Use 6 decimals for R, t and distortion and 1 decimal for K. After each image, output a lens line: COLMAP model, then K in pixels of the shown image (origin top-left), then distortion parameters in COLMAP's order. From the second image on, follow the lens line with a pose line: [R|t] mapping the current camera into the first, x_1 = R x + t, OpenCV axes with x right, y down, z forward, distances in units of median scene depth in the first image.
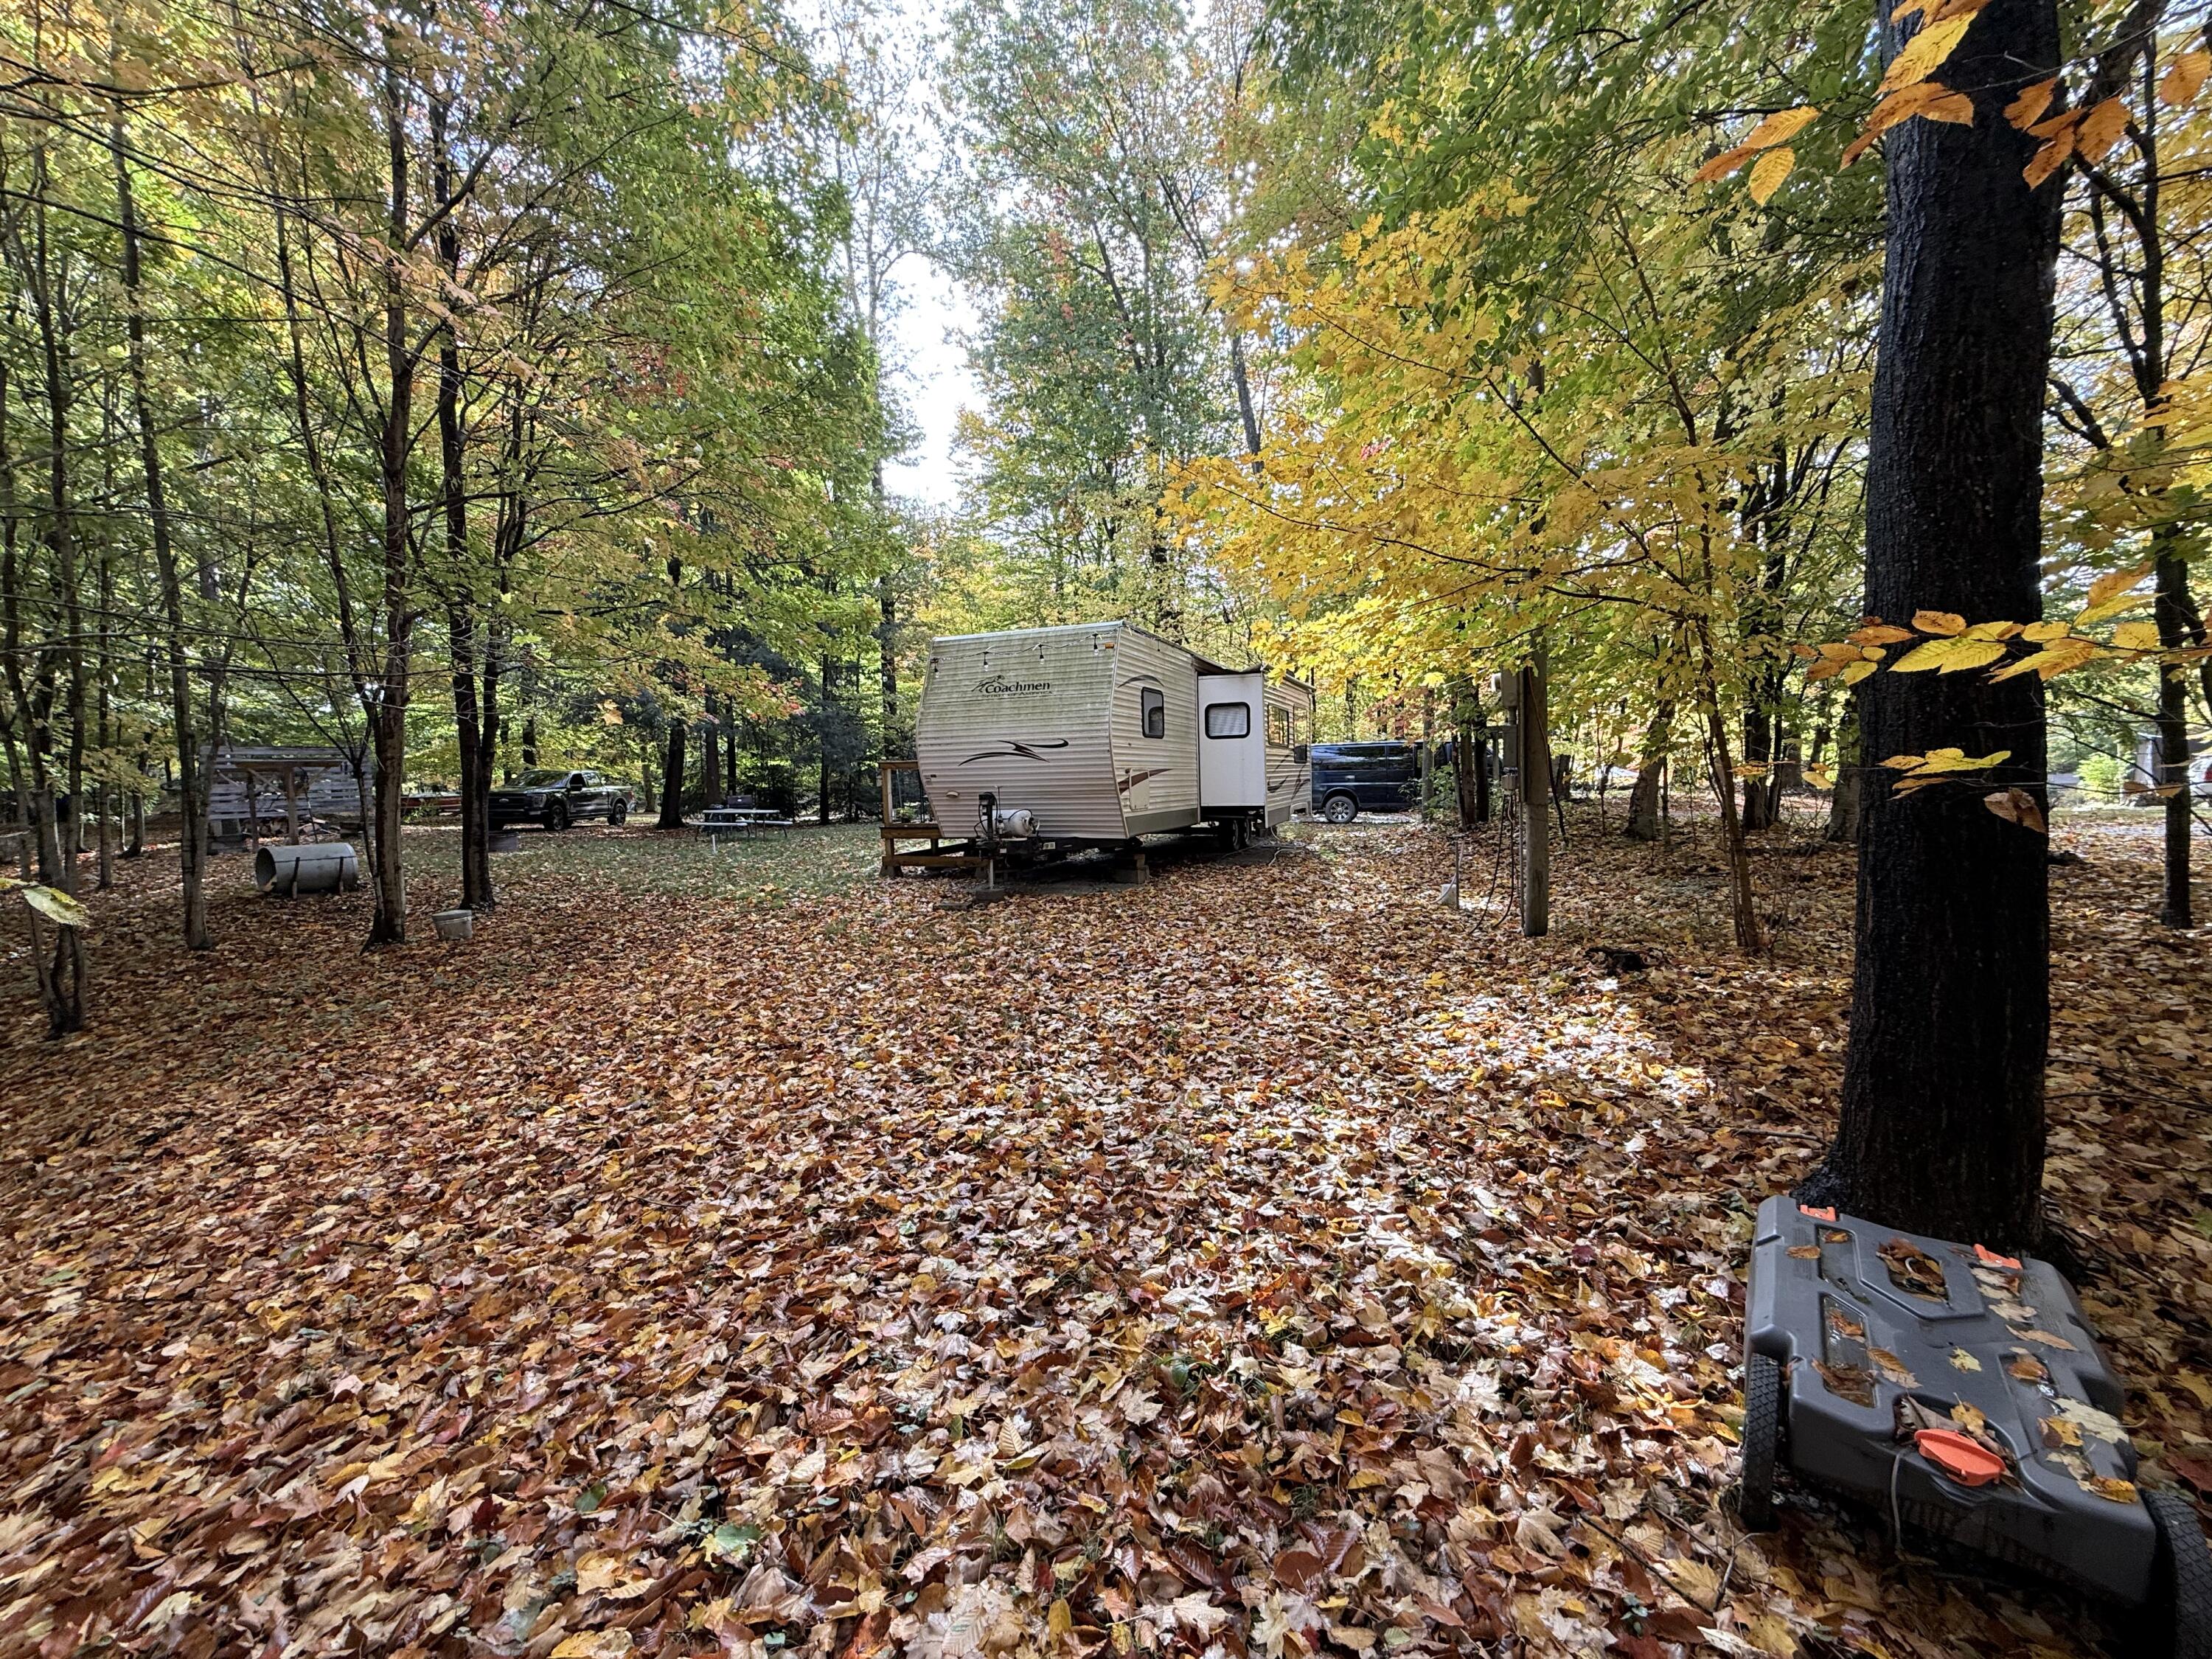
lens RADIAL K [[879.3, 0, 1104.0], [0, 879.3, 828.1], [0, 0, 1]] dist [-0.000575, 0.000217]
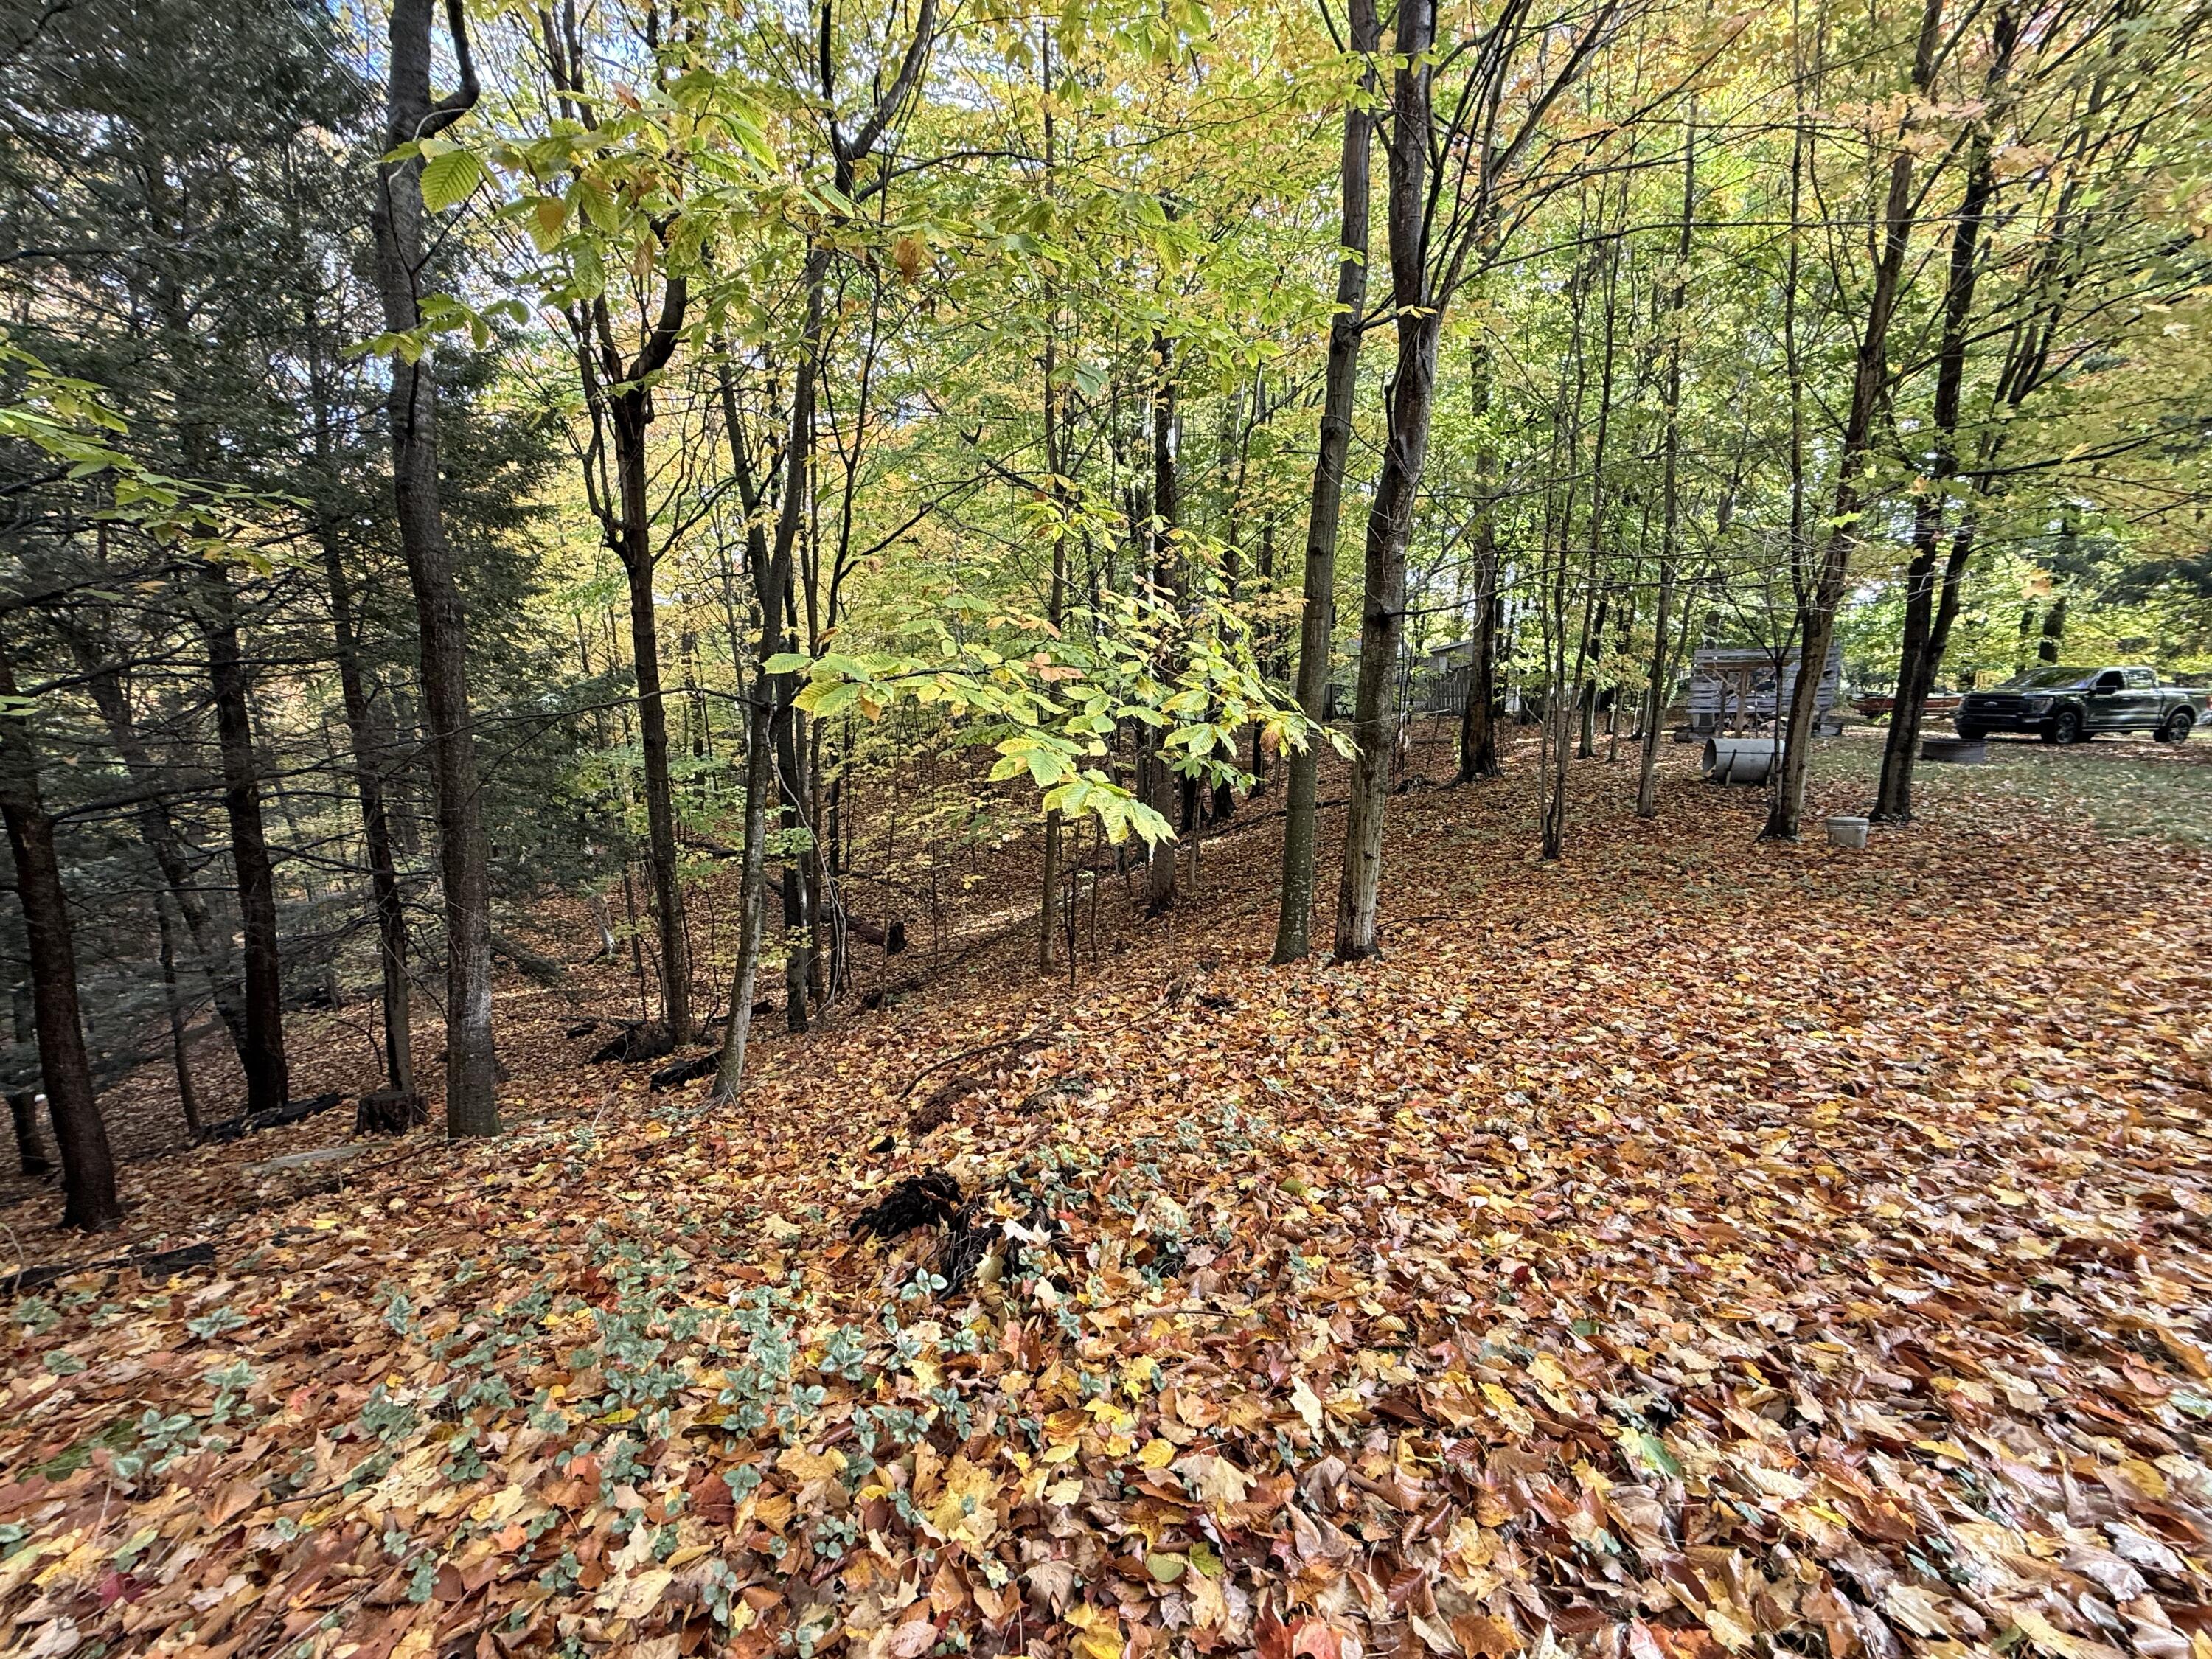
lens RADIAL K [[879.3, 0, 1104.0], [0, 879.3, 828.1], [0, 0, 1]] dist [-0.000575, 0.000217]
pose [[0.154969, 0.165108, -0.974025, 0.227838], [-0.055016, 0.985848, 0.158359, -0.004062], [0.986386, 0.029047, 0.161859, 0.147817]]
